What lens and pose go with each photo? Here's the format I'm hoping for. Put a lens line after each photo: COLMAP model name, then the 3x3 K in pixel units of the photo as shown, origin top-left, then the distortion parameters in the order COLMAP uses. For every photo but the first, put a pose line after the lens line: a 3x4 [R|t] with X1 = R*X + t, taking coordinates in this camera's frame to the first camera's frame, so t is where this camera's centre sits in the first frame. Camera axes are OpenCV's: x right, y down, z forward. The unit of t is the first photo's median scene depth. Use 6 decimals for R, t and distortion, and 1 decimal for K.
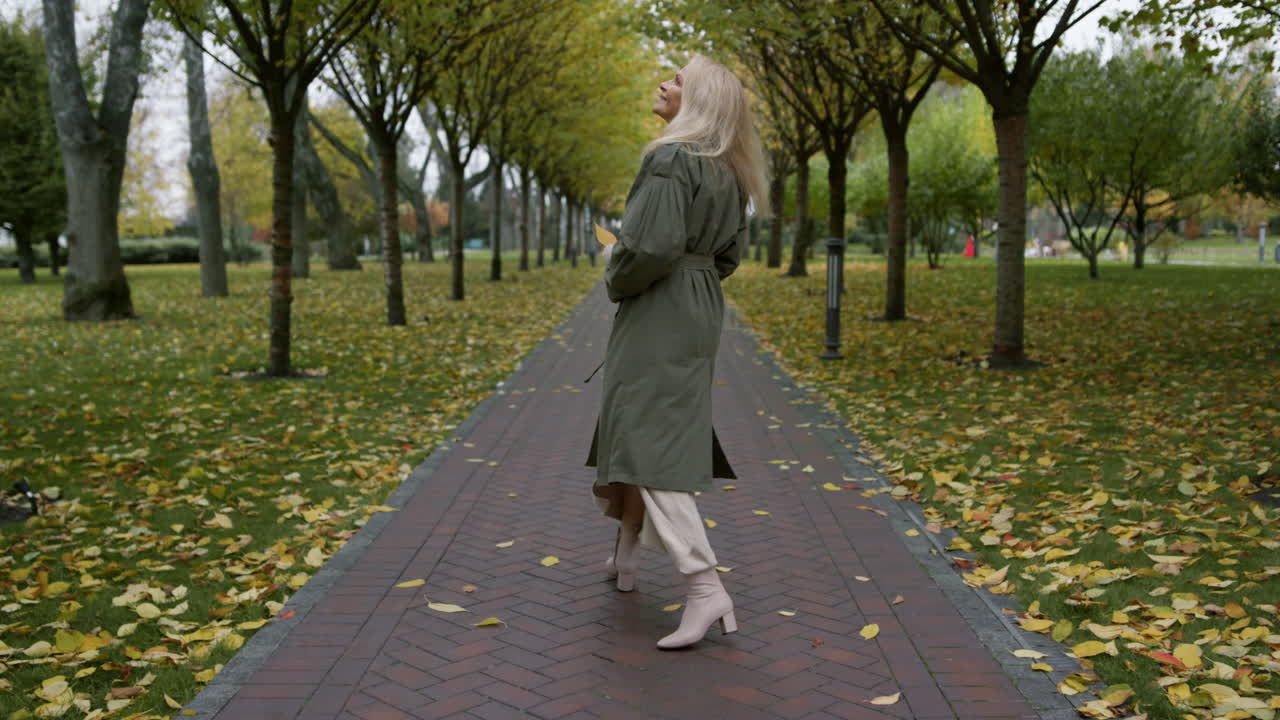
lens RADIAL K [[1305.8, 0, 639.1], [0, 1305.8, 360.2], [0, 0, 1]] dist [-0.037241, 0.000000]
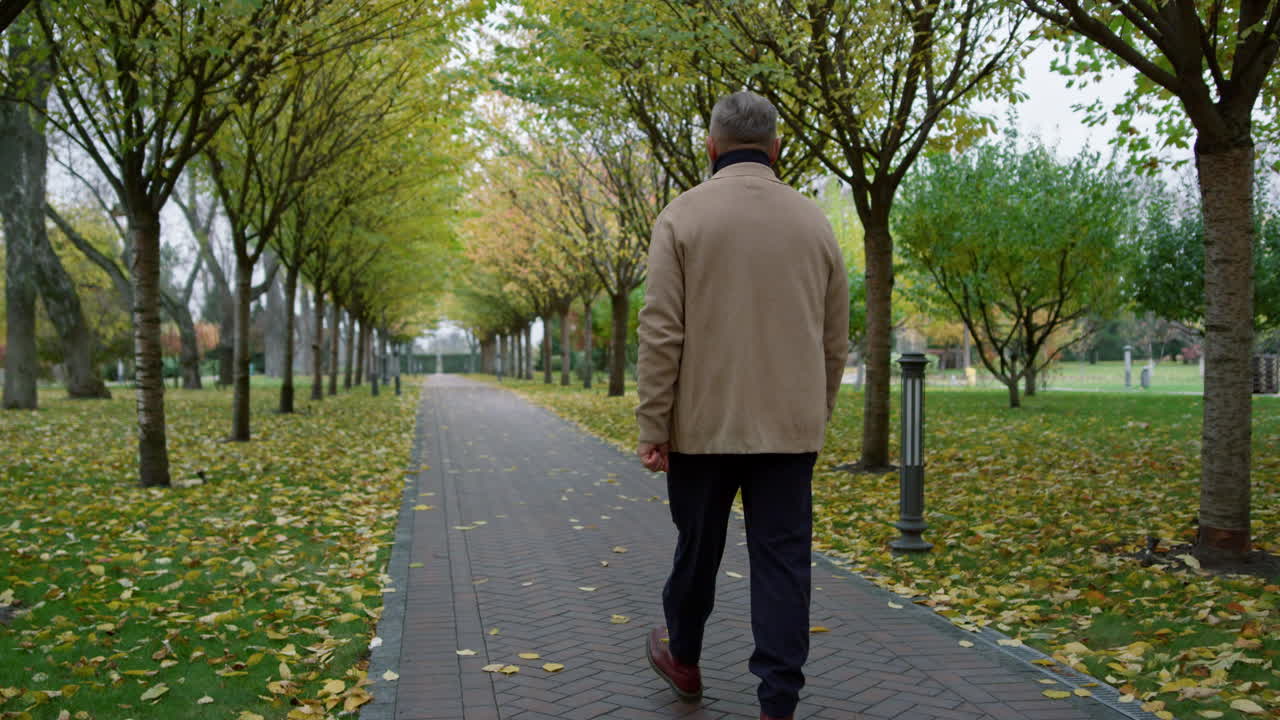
lens RADIAL K [[1305.8, 0, 641.0], [0, 1305.8, 362.5], [0, 0, 1]] dist [-0.037241, 0.000000]
pose [[0.984934, 0.003786, 0.172889, -0.030035], [0.012697, 0.995478, -0.094136, -0.012352], [-0.172464, 0.094913, 0.980432, 0.161871]]
